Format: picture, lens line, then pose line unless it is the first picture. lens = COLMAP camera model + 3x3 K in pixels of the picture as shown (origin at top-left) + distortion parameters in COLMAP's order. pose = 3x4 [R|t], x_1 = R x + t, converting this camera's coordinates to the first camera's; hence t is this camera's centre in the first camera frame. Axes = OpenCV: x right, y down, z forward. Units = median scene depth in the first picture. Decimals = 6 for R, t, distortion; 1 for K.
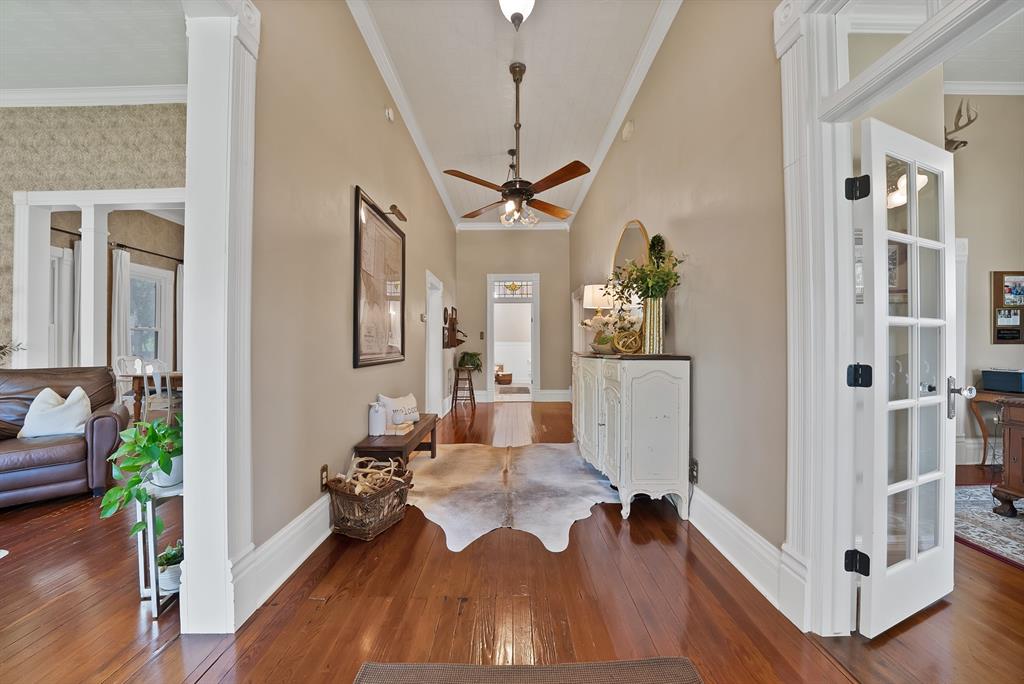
lens RADIAL K [[367.2, 0, 507.4], [0, 367.2, 345.0], [0, 0, 1]] dist [-0.018806, 0.001211]
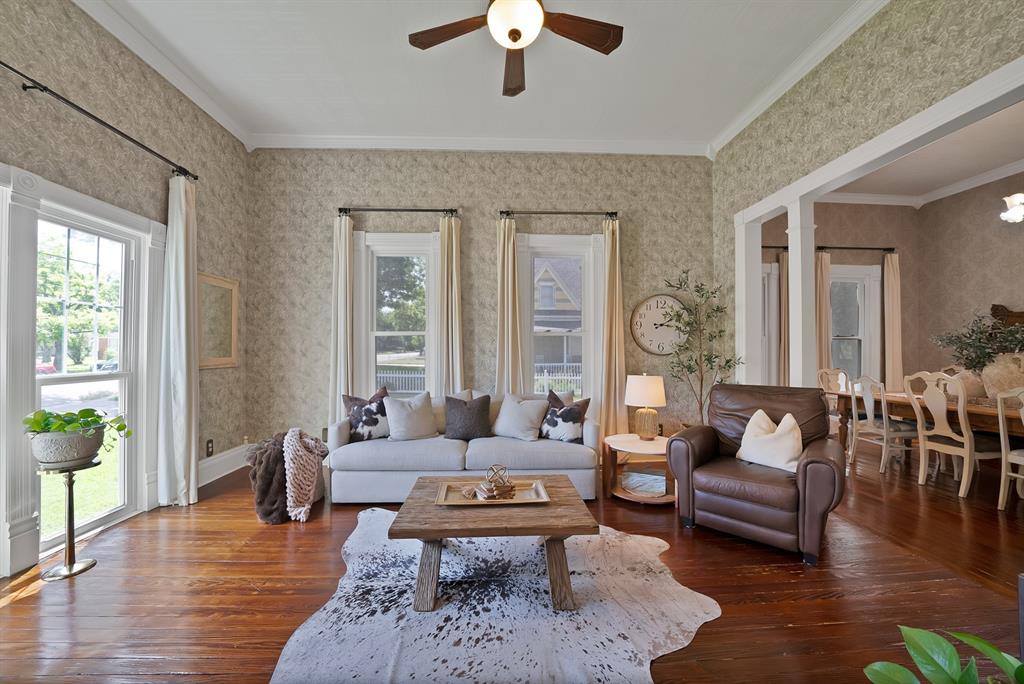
lens RADIAL K [[367.2, 0, 508.9], [0, 367.2, 348.1], [0, 0, 1]] dist [-0.018806, 0.001211]
pose [[0.053234, -0.008000, -0.998550, -0.330598], [0.001401, 0.999968, -0.007937, -0.023675], [0.998581, -0.000977, 0.053243, 0.259060]]
